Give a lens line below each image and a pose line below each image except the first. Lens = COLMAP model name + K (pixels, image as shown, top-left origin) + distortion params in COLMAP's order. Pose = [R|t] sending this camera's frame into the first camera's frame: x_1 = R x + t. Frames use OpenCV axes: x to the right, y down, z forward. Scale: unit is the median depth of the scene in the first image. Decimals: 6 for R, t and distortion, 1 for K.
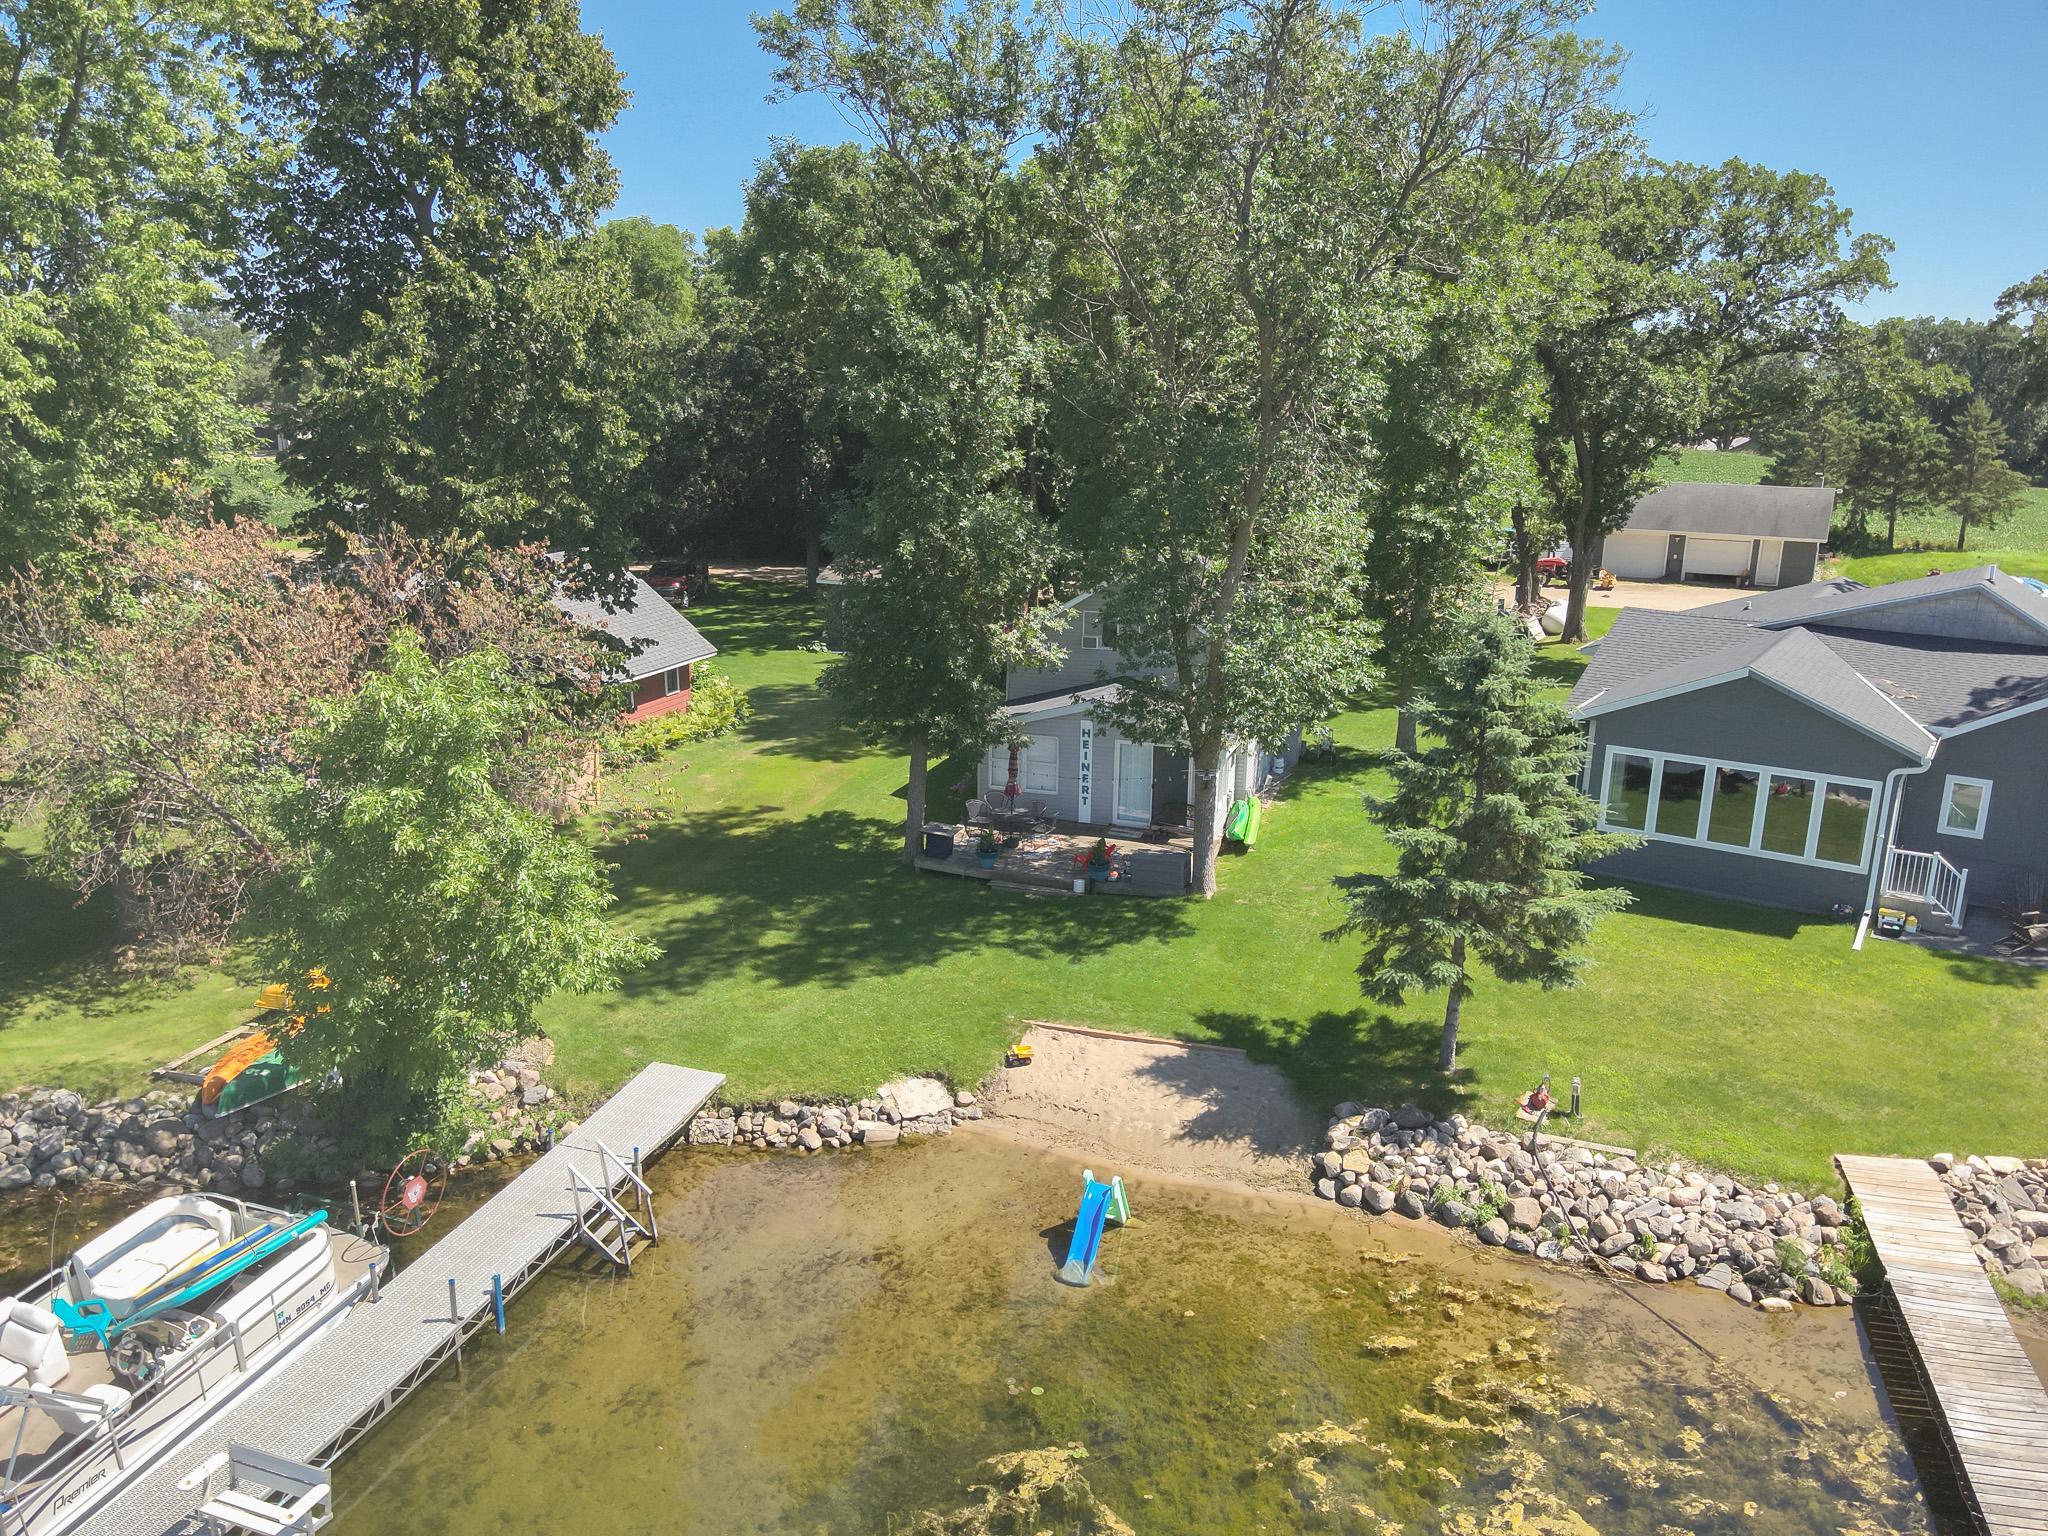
lens RADIAL K [[1681.8, 0, 1023.5], [0, 1681.8, 768.4], [0, 0, 1]] dist [0.107231, 0.001804]
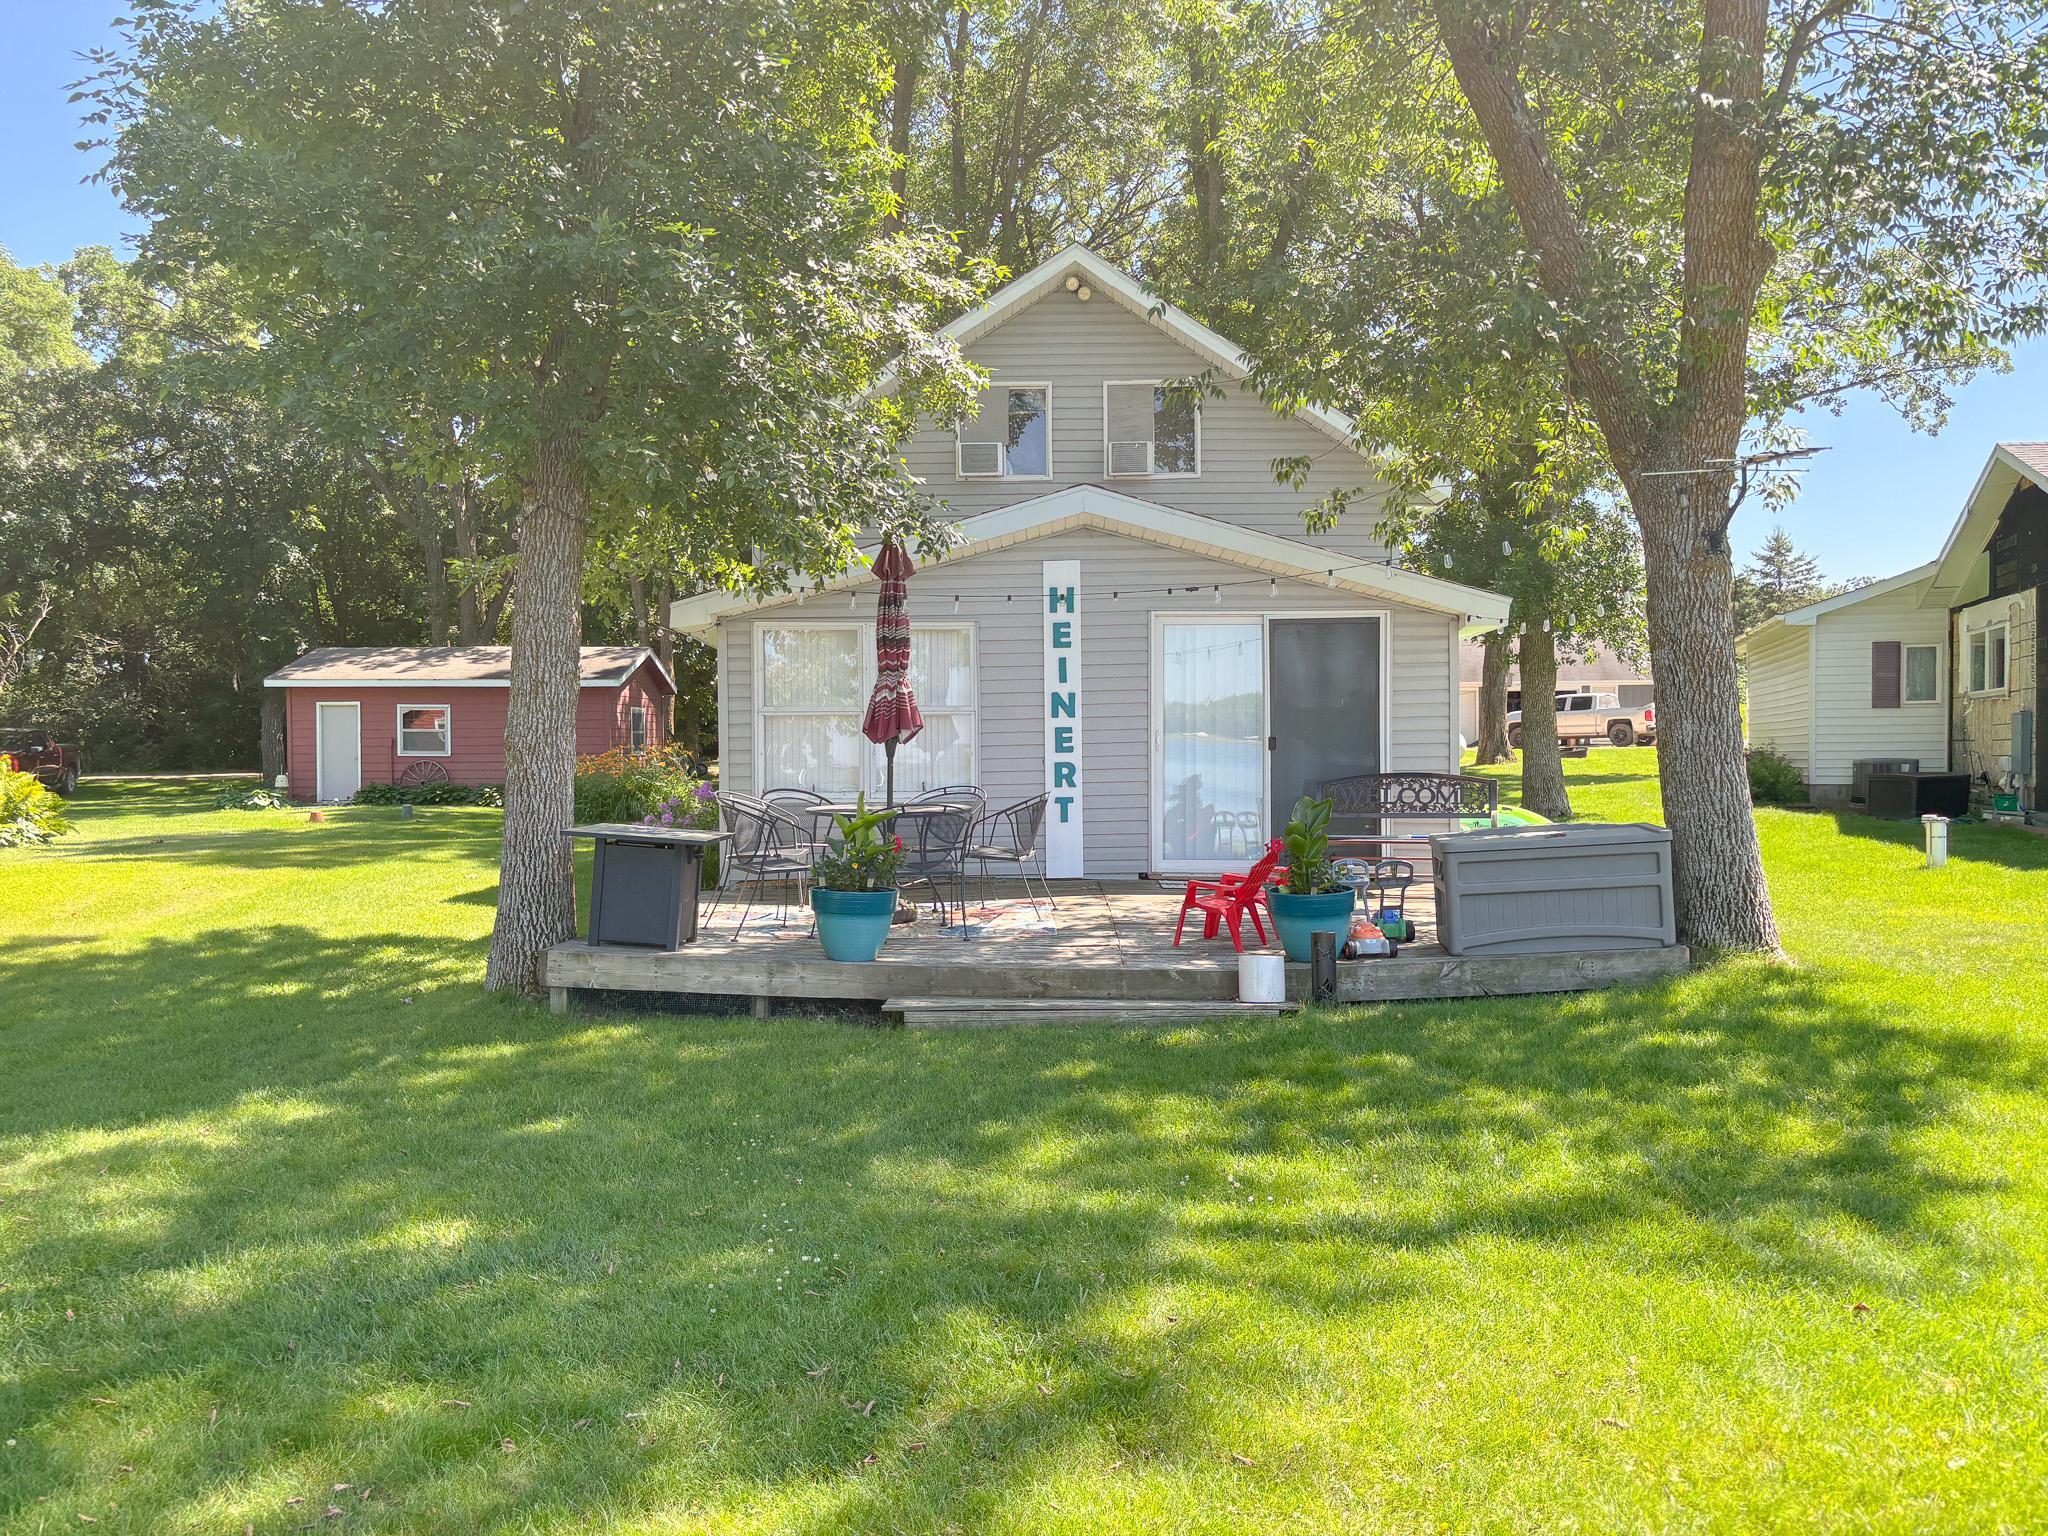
lens RADIAL K [[1566.3, 0, 1015.1], [0, 1566.3, 769.6], [0, 0, 1]] dist [0.031039, -0.002395]
pose [[0.963169, -0.036002, 0.266476, -0.078202], [0.096110, 0.971626, -0.216116, 0.109986], [-0.251134, 0.233767, 0.939300, 1.007508]]
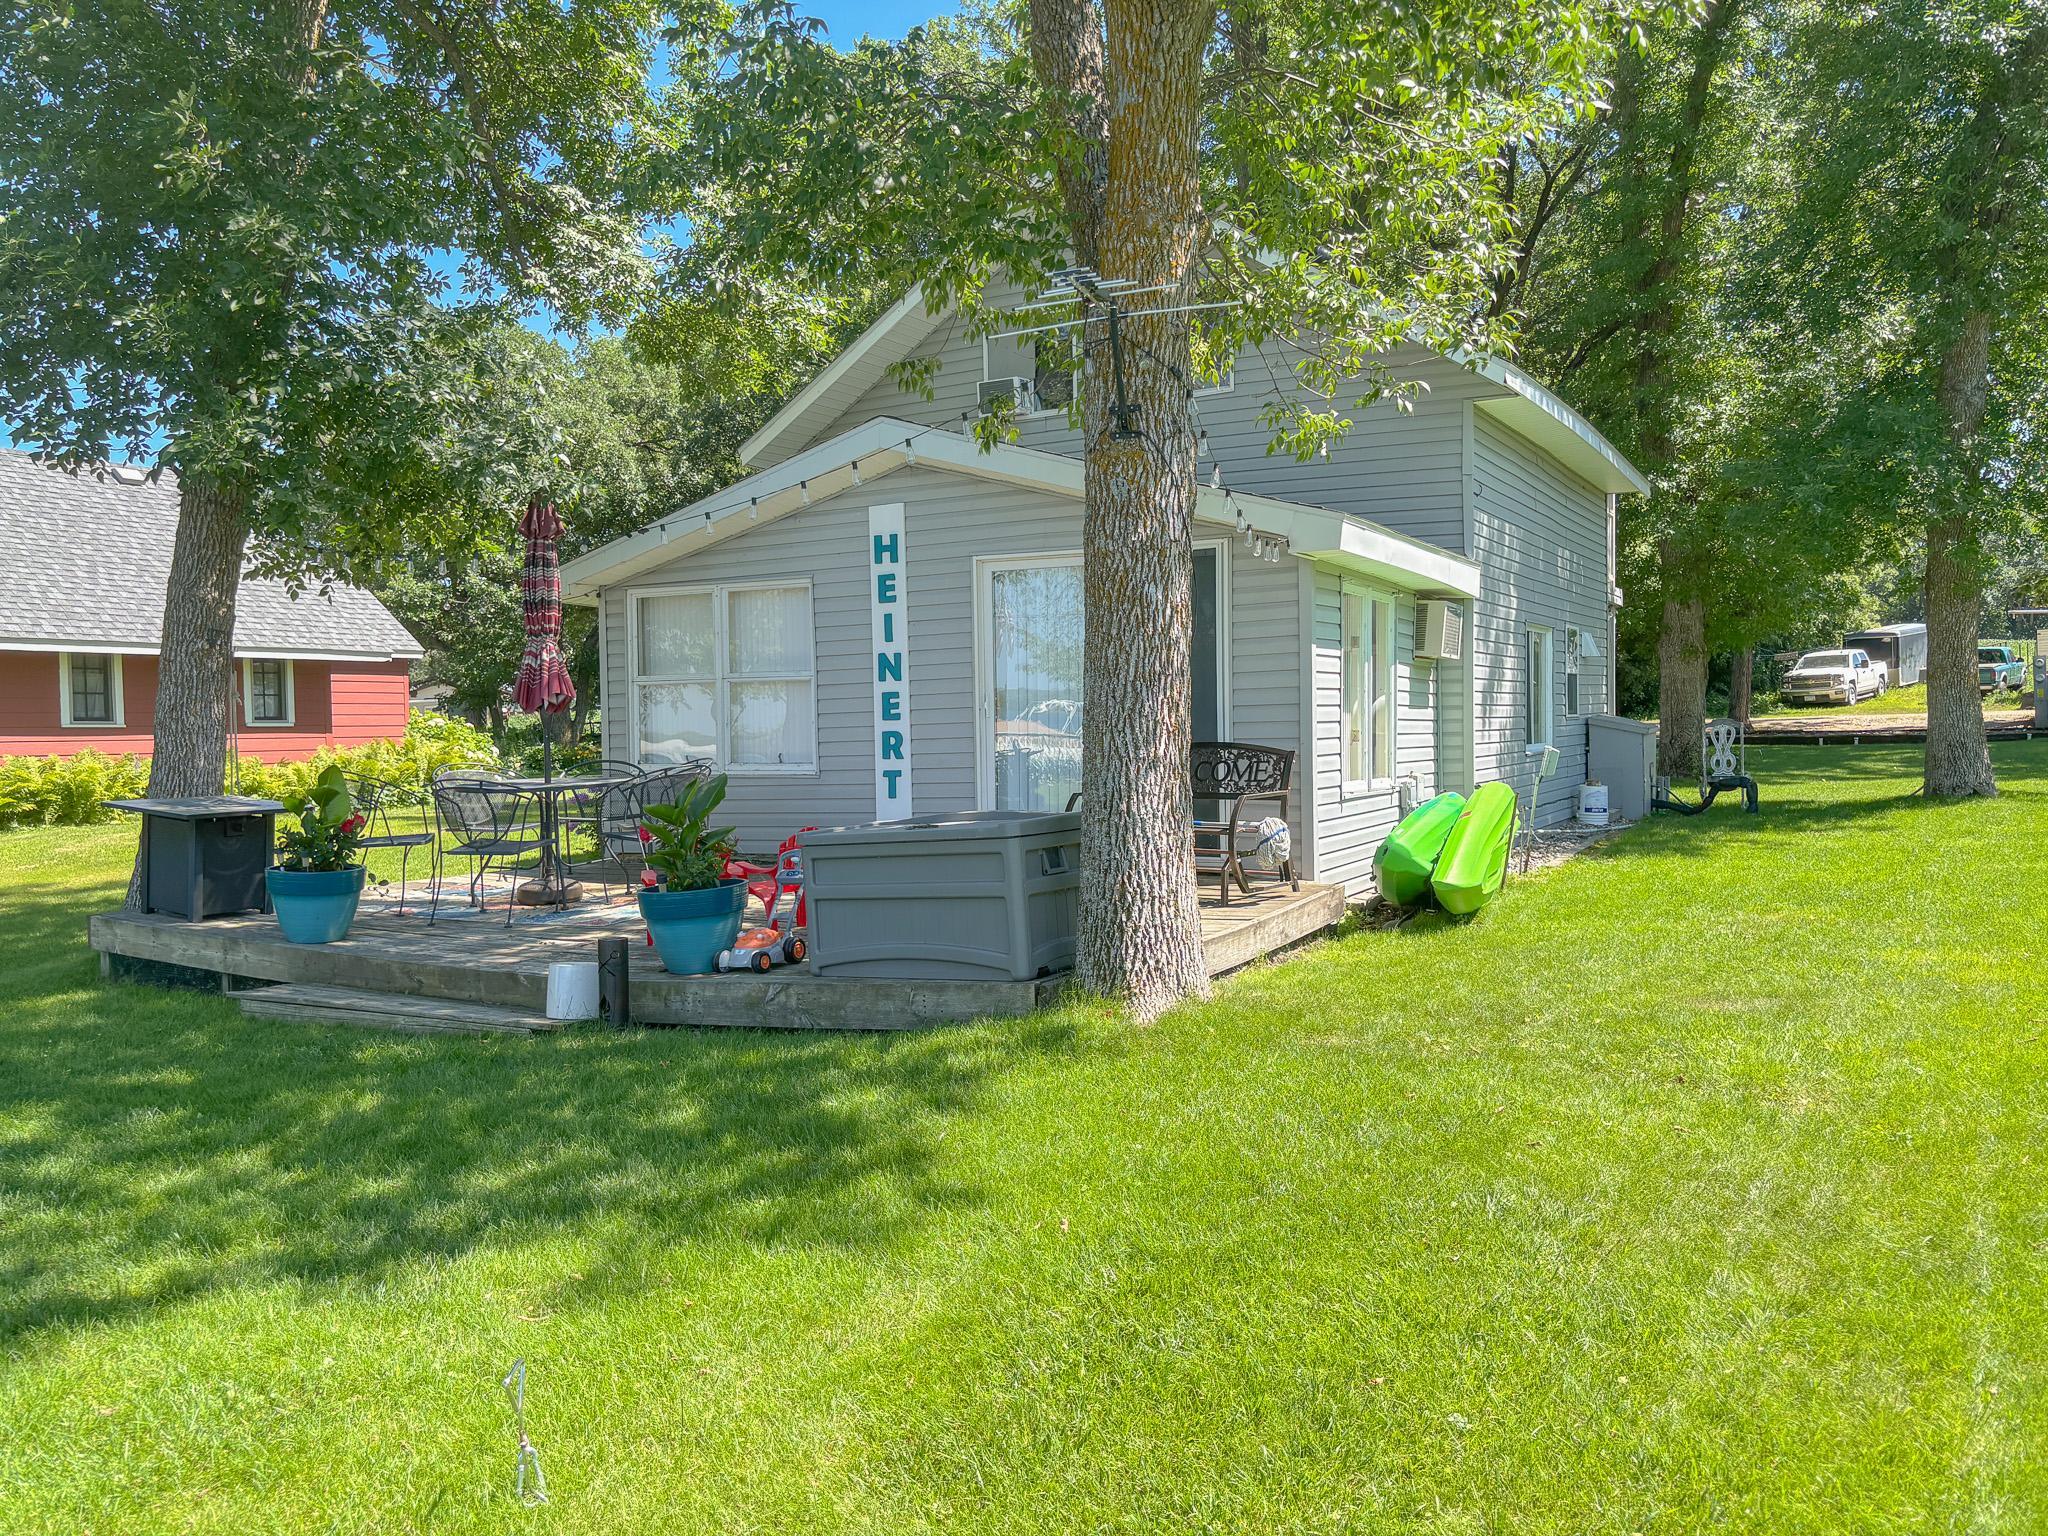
lens RADIAL K [[1566.3, 0, 1015.1], [0, 1566.3, 769.6], [0, 0, 1]] dist [0.031039, -0.002395]
pose [[0.976708, -0.036911, -0.211374, 0.164590], [-0.009797, 0.976394, -0.215773, 0.108179], [0.214349, 0.212818, 0.953291, 1.050623]]
